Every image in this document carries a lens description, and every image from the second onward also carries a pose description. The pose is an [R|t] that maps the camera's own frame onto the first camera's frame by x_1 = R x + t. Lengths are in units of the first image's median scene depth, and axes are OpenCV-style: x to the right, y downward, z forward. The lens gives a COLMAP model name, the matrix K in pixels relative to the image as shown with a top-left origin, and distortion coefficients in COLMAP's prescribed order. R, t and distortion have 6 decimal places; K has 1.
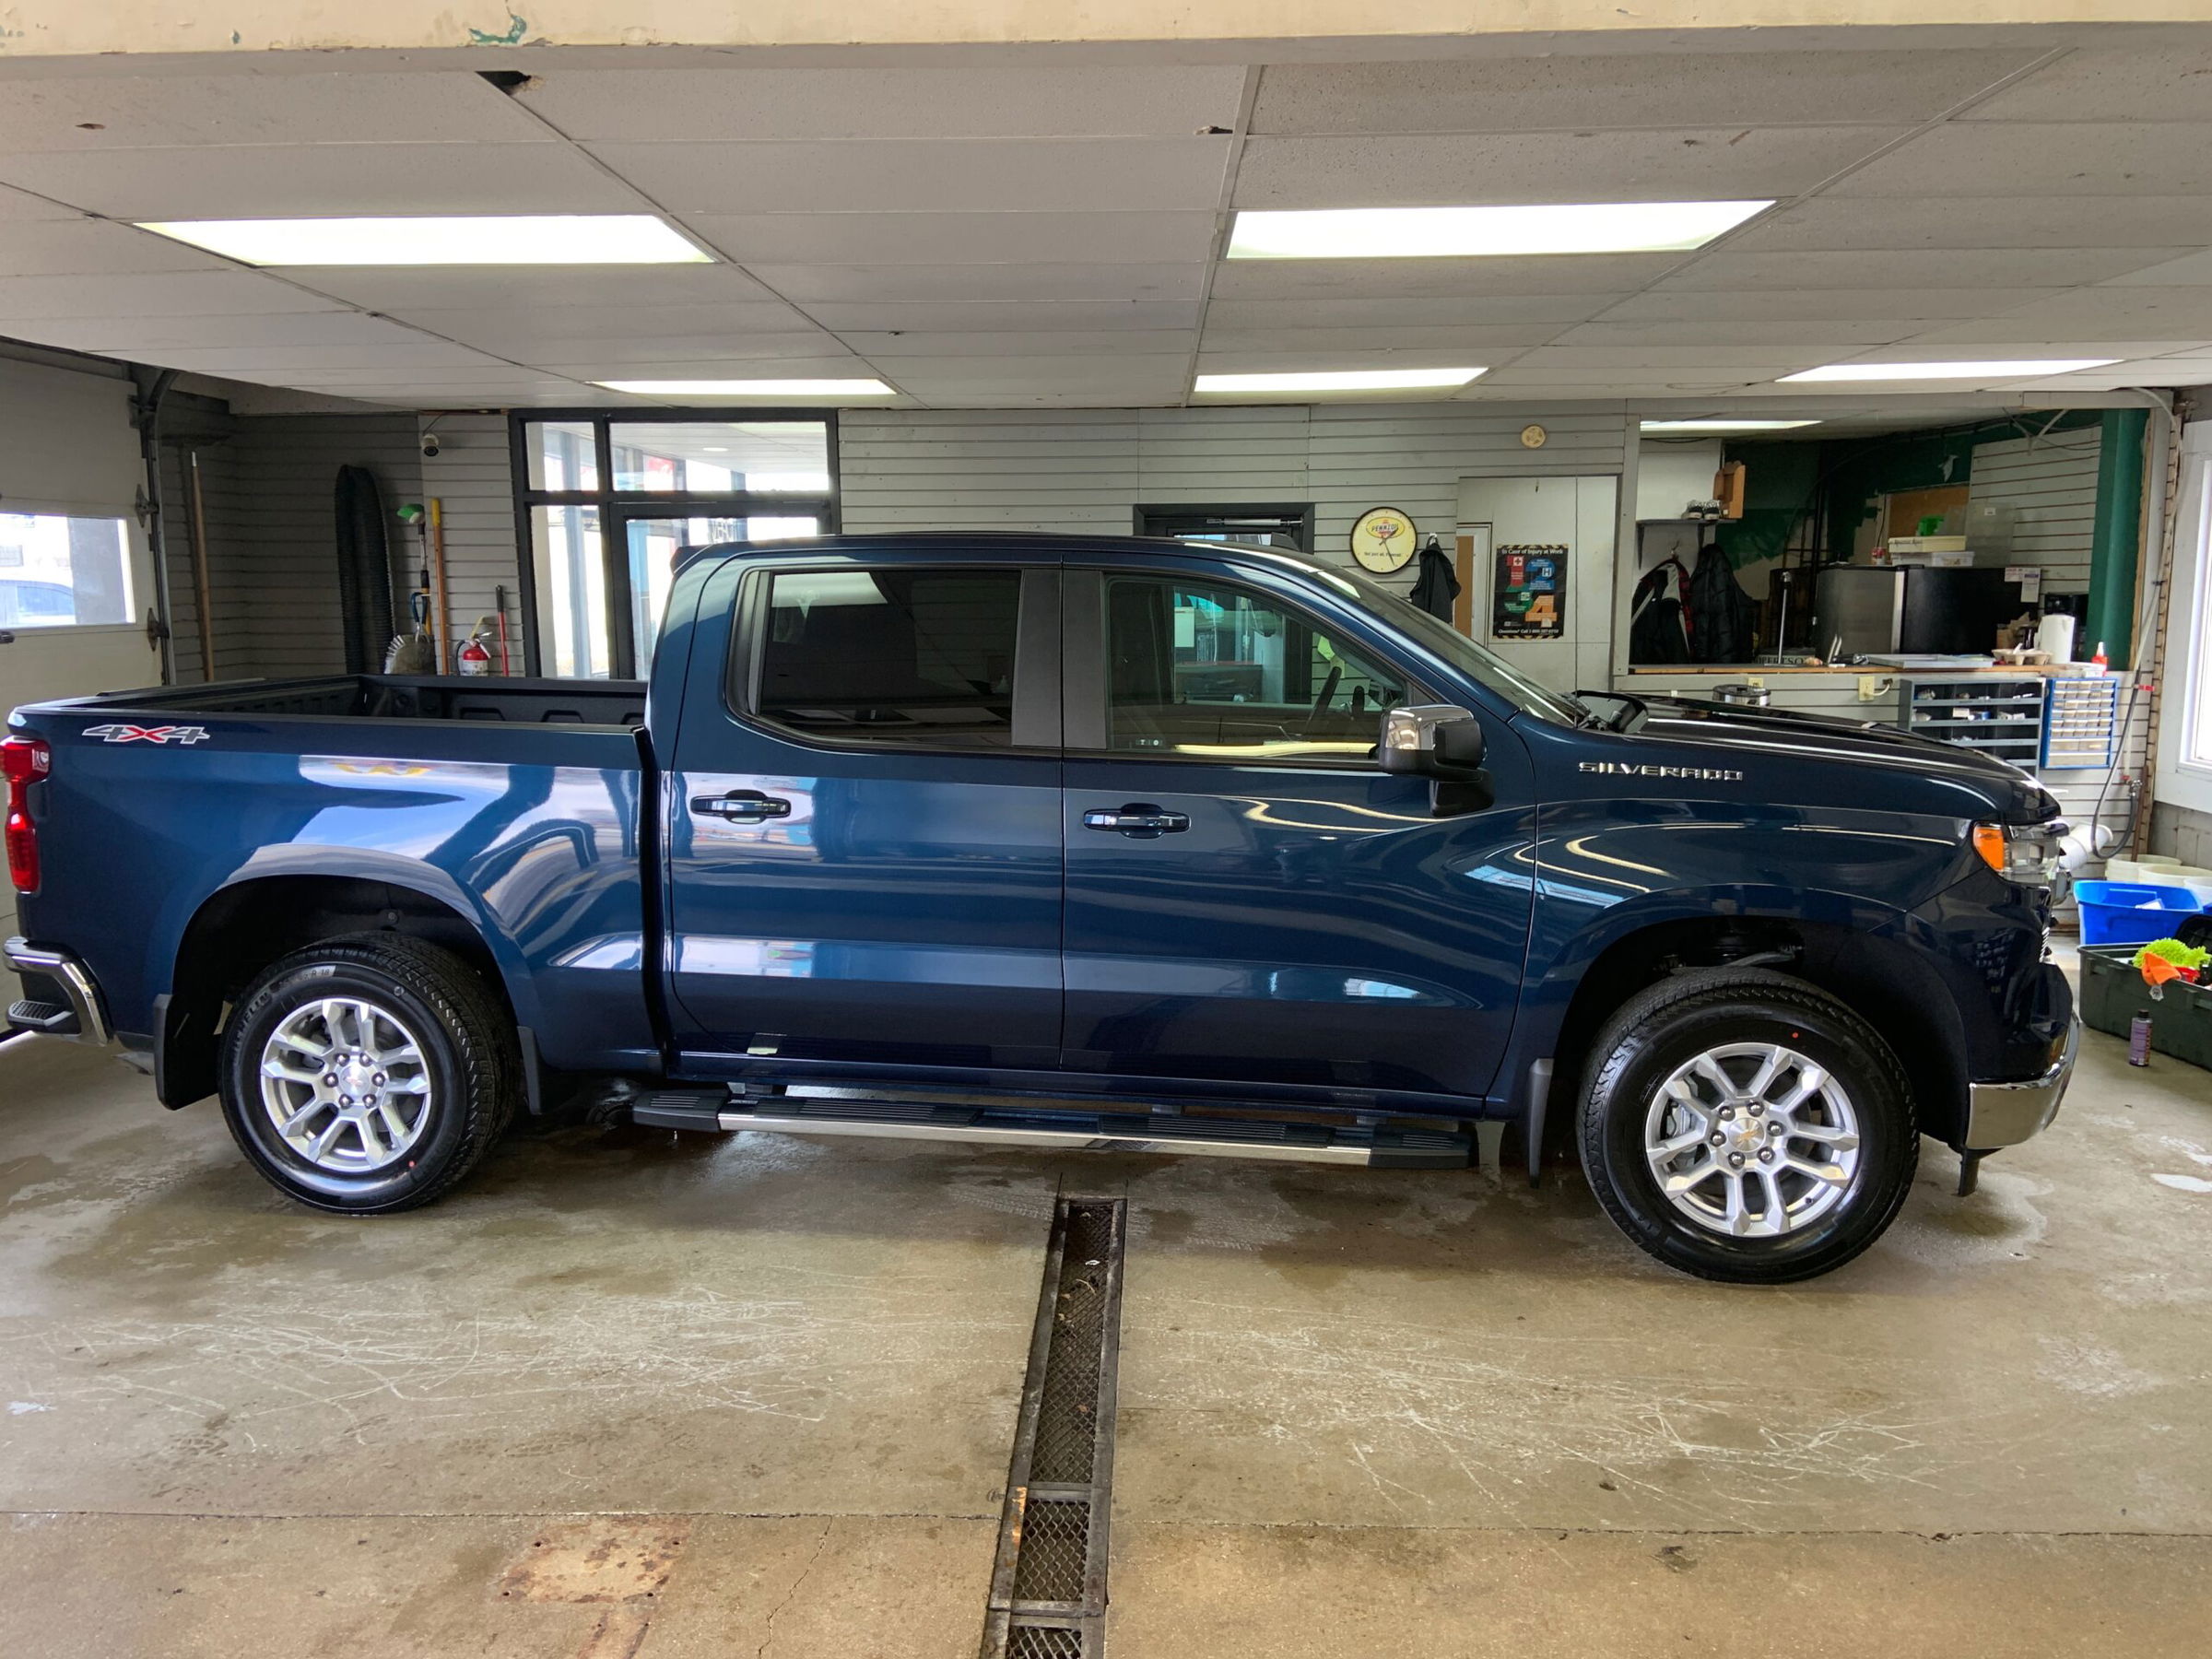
lens RADIAL K [[1655.6, 0, 1106.0], [0, 1655.6, 829.5], [0, 0, 1]] dist [0.120093, -0.148492]
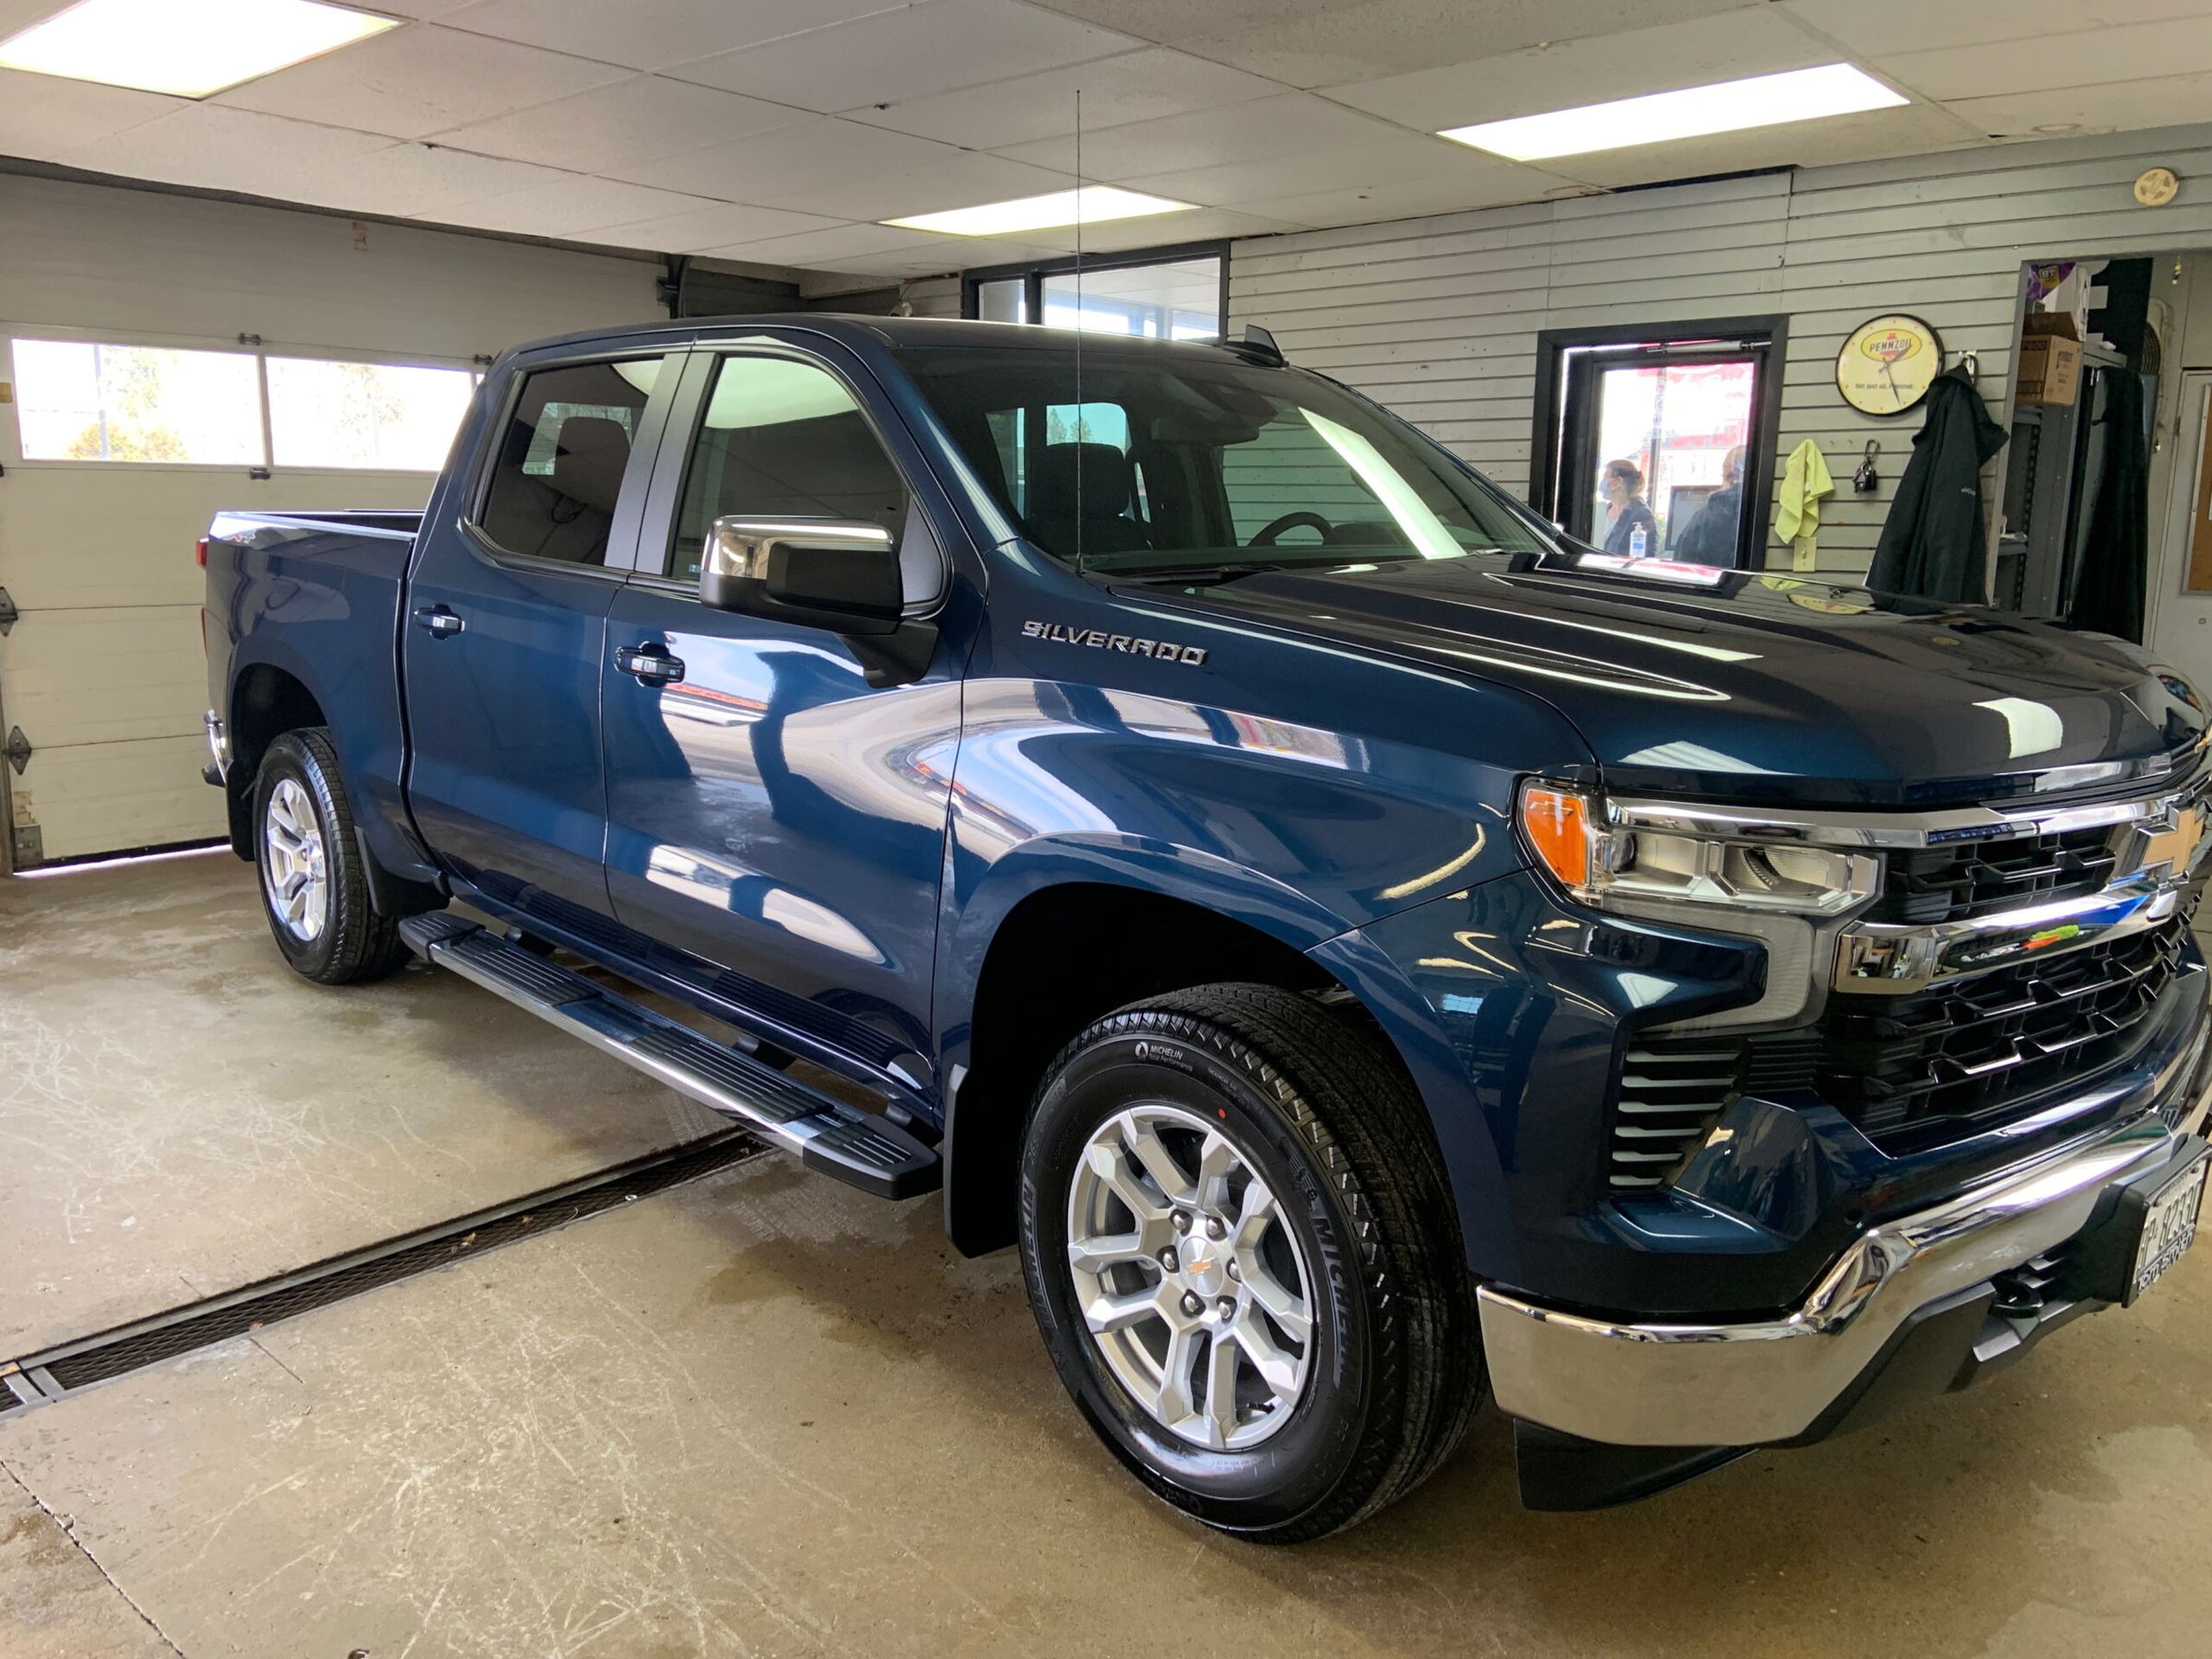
lens RADIAL K [[1655.6, 0, 1106.0], [0, 1655.6, 829.5], [0, 0, 1]] dist [0.120093, -0.148492]
pose [[0.770265, 0.134604, -0.623357, 0.627296], [-0.110343, 0.990859, 0.077611, -0.011941], [0.628105, 0.009002, 0.778076, 0.465418]]
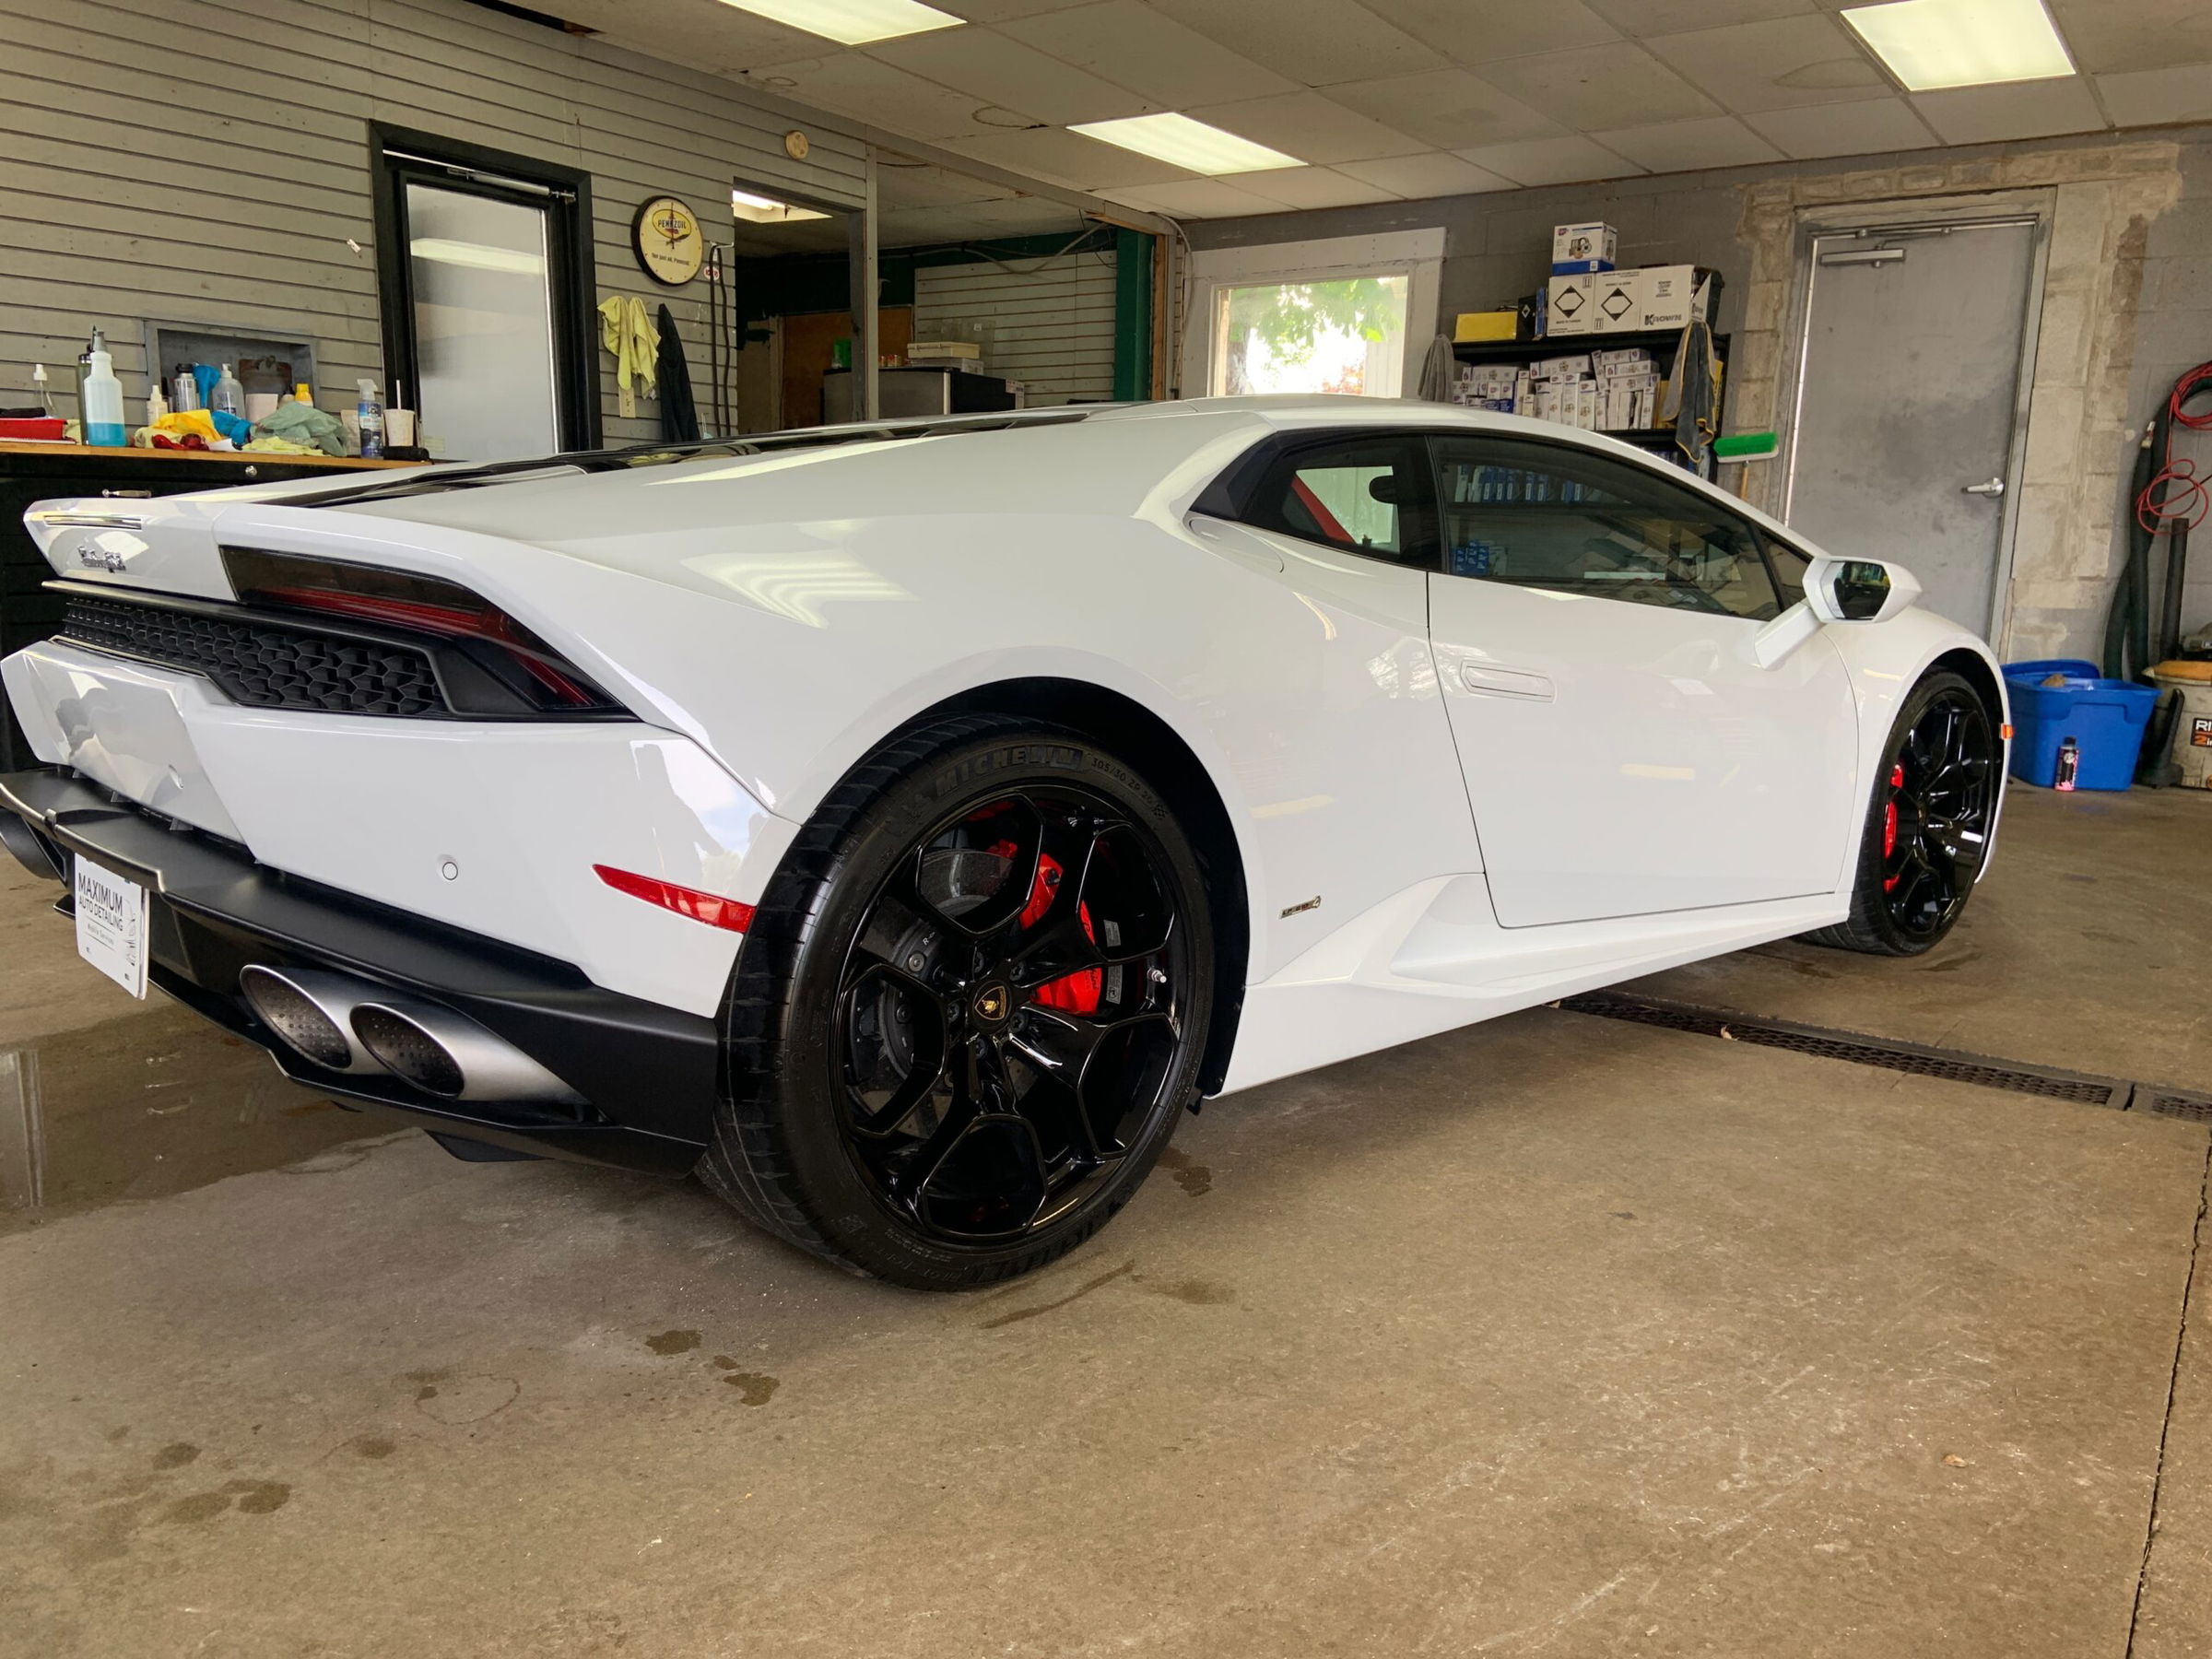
lens RADIAL K [[1655.6, 0, 1106.0], [0, 1655.6, 829.5], [0, 0, 1]] dist [0.120093, -0.148492]
pose [[0.559887, -0.127808, 0.818653, -0.678277], [0.099411, 0.991256, 0.086766, 0.089429], [-0.822584, 0.032804, 0.567697, 0.652827]]
